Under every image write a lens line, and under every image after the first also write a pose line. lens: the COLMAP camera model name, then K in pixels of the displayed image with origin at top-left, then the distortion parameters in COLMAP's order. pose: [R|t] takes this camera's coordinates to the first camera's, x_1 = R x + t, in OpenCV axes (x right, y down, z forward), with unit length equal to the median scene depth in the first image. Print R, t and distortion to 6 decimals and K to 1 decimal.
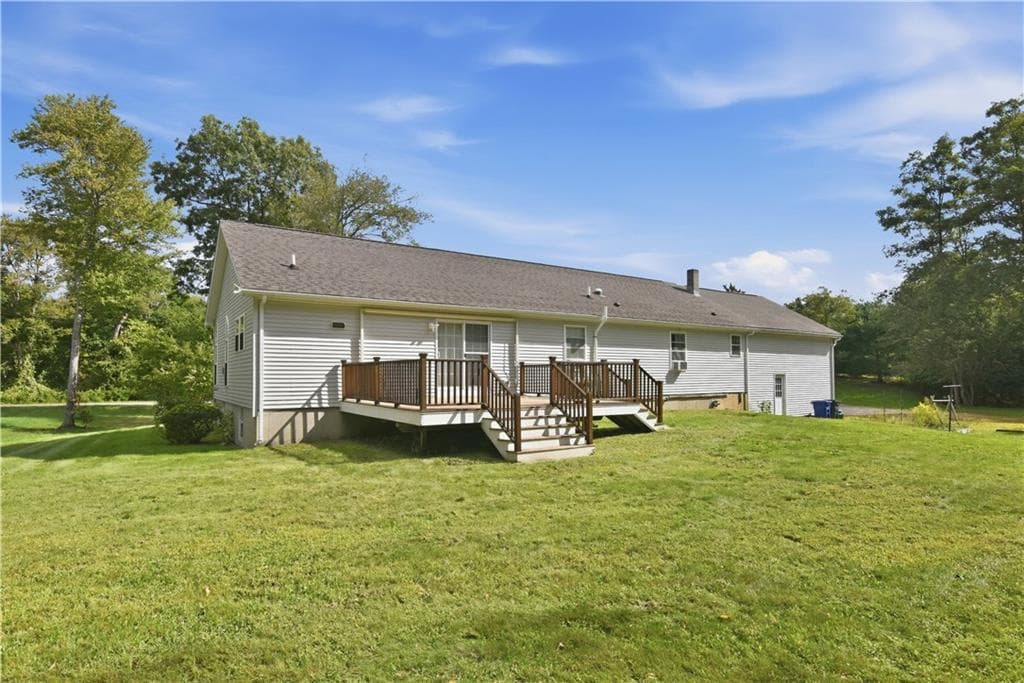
lens RADIAL K [[530.8, 0, 510.9], [0, 530.8, 375.2], [0, 0, 1]] dist [-0.005427, -0.000489]
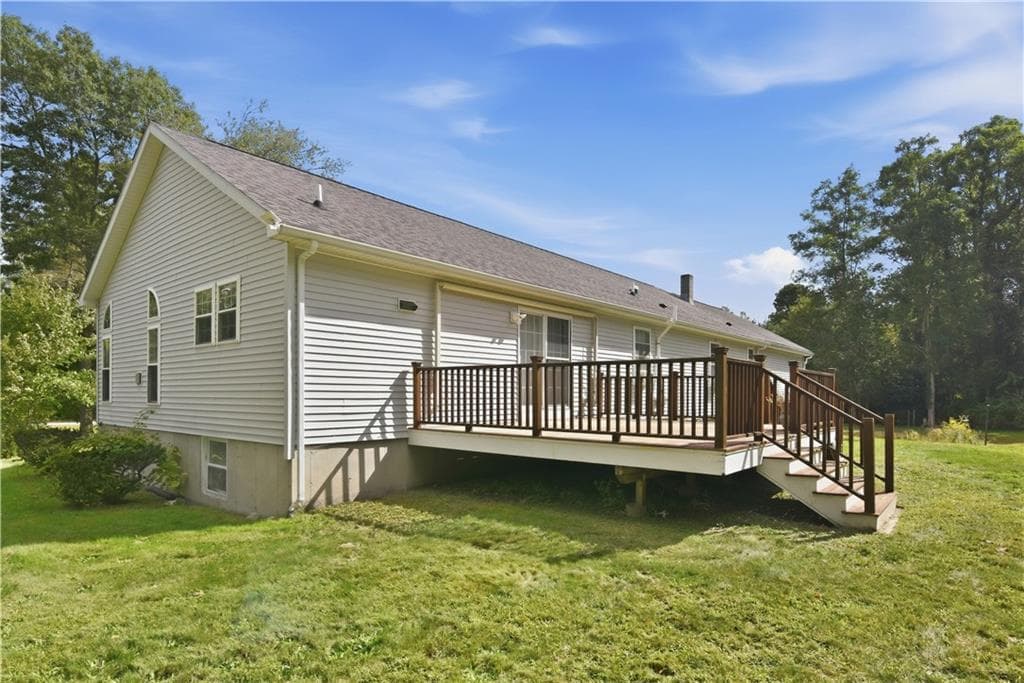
lens RADIAL K [[556.6, 0, 511.7], [0, 556.6, 400.2], [0, 0, 1]] dist [-0.001143, -0.001619]
pose [[0.962555, 0.002762, 0.271071, -0.329989], [-0.005581, 0.999938, 0.009628, 0.007513], [-0.271028, -0.010780, 0.962511, 0.296665]]
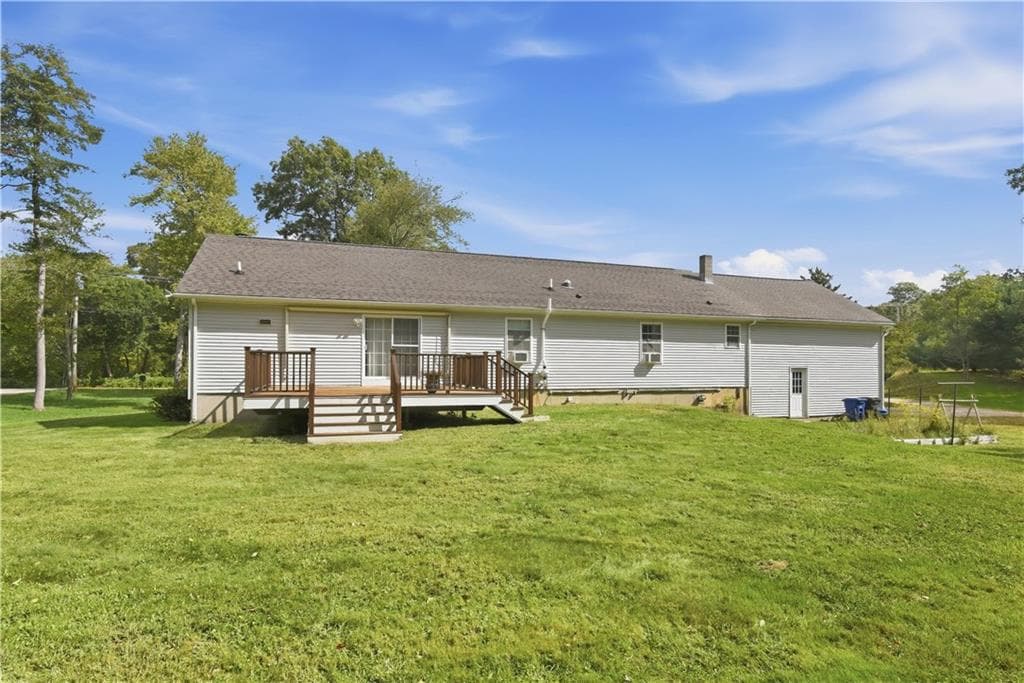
lens RADIAL K [[522.7, 0, 508.2], [0, 522.7, 379.3], [0, 0, 1]] dist [-0.004287, -0.000324]
pose [[0.966920, 0.013721, -0.254710, 0.410521], [-0.007647, 0.999663, 0.024820, -0.001183], [0.254965, -0.022052, 0.966699, 0.028876]]
